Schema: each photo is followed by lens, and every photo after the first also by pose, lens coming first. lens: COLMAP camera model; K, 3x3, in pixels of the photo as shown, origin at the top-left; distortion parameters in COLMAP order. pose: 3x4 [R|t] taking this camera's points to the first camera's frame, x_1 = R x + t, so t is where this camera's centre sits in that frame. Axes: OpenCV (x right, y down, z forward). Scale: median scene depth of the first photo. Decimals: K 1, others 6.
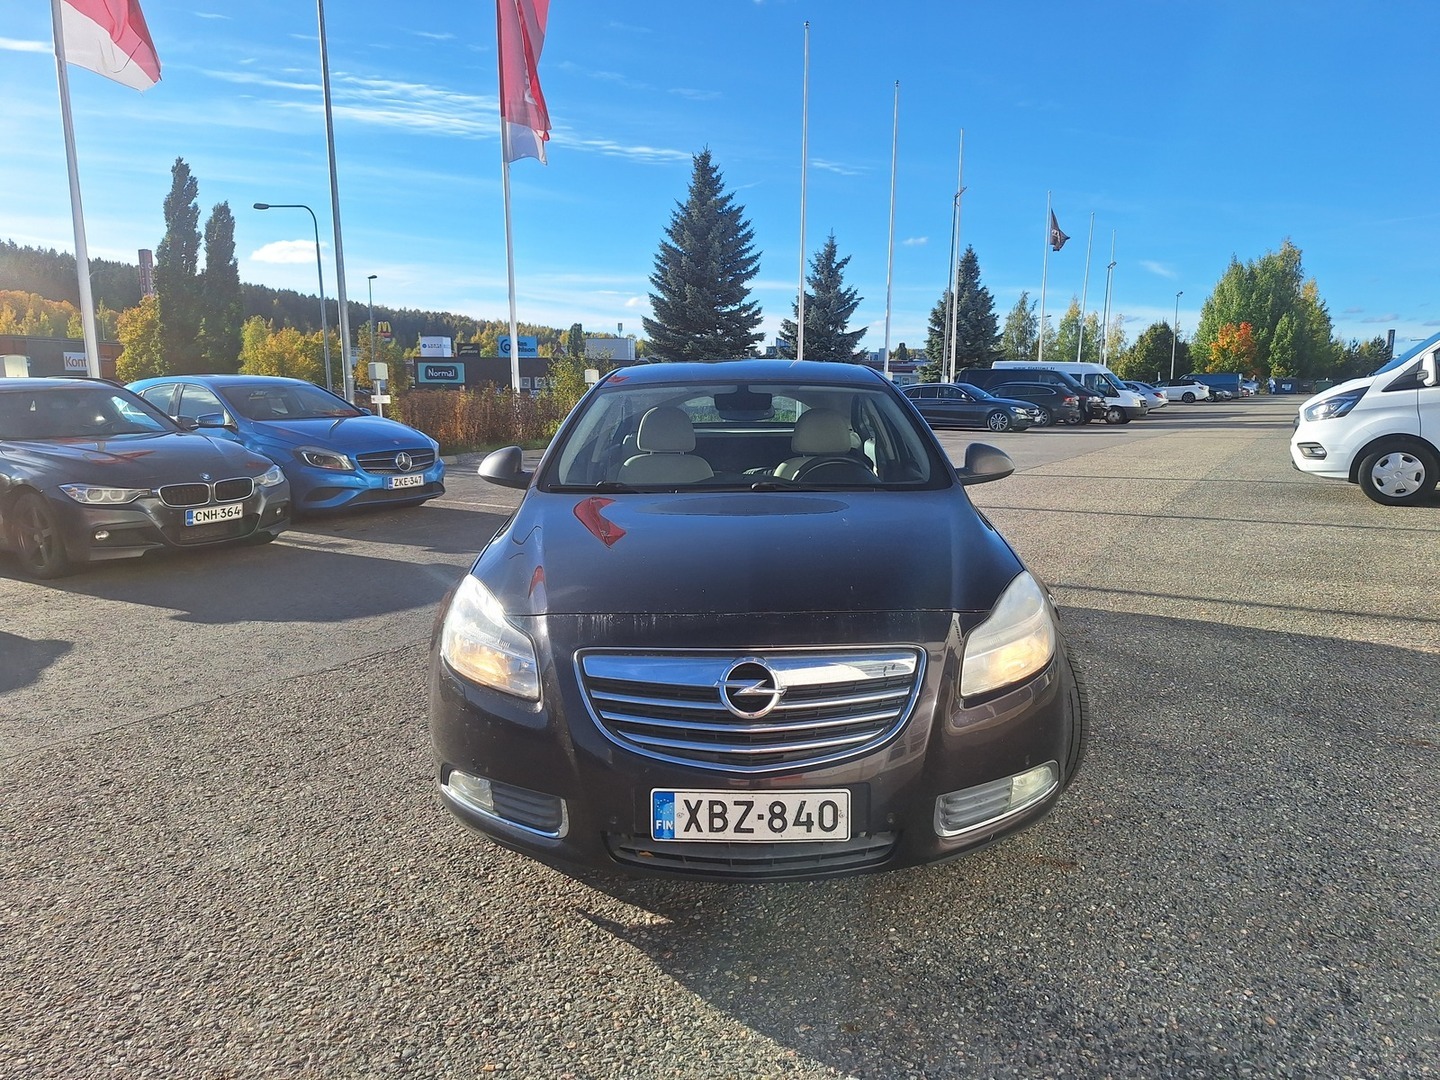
lens RADIAL K [[1052.3, 0, 740.1], [0, 1052.3, 540.2], [0, 0, 1]] dist [0.129007, -0.180670]
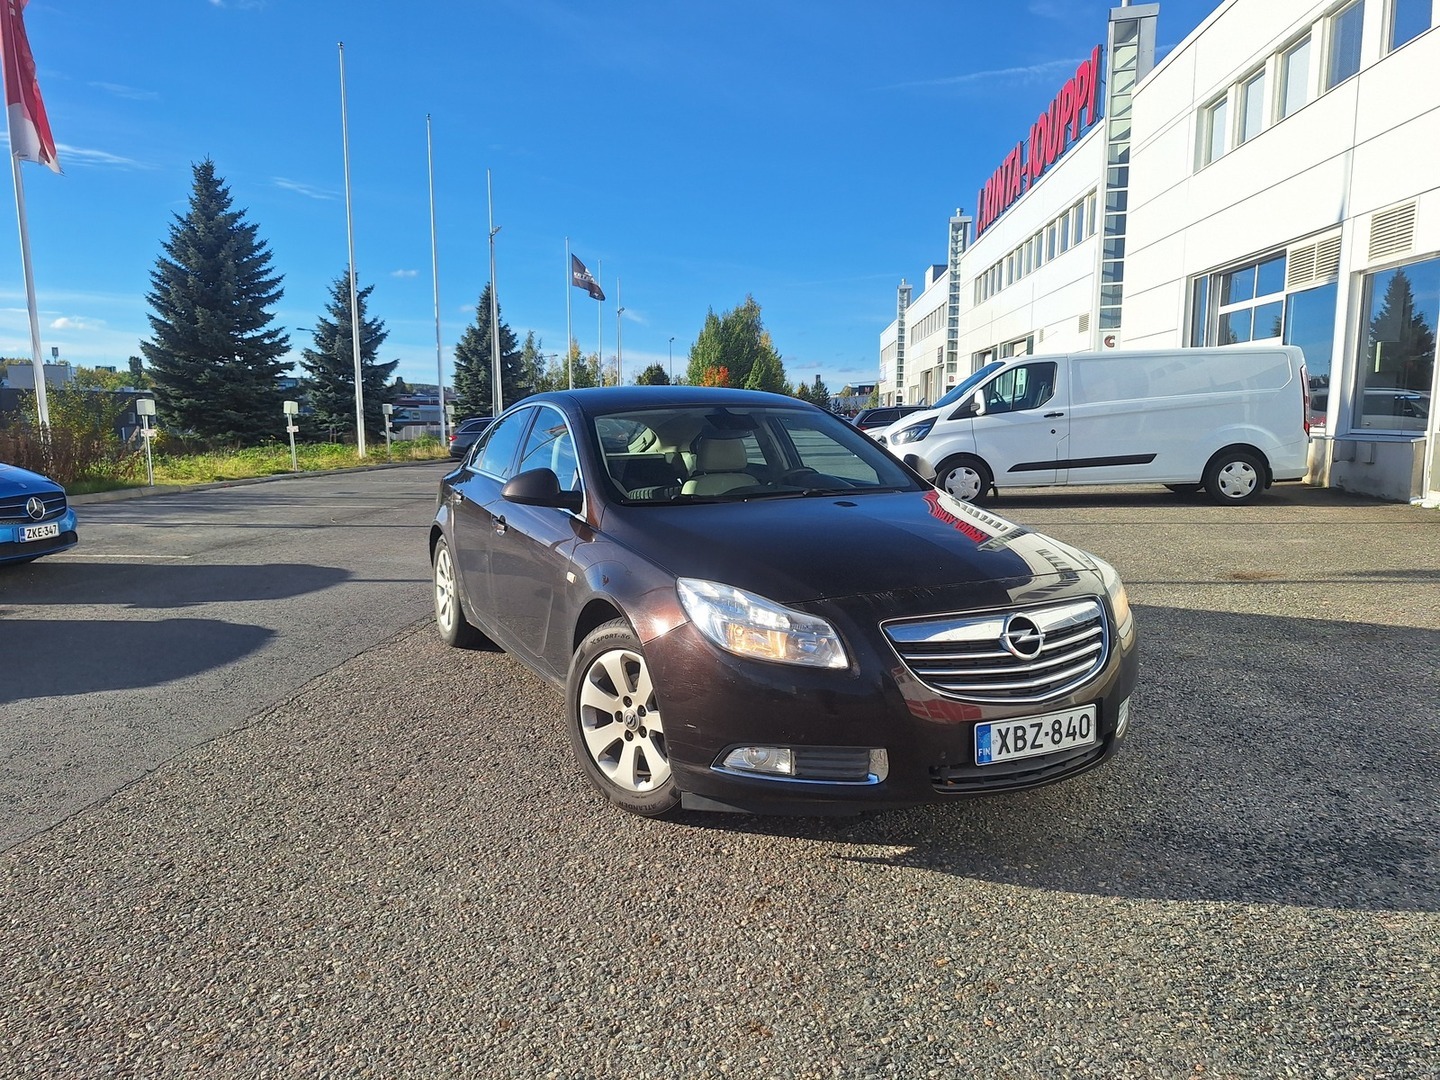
lens RADIAL K [[1052.3, 0, 740.1], [0, 1052.3, 540.2], [0, 0, 1]] dist [0.129007, -0.180670]
pose [[0.884370, -0.059592, 0.462967, -0.210945], [0.075010, 0.997071, -0.014946, 0.004505], [-0.460720, 0.047945, 0.886249, 0.004516]]
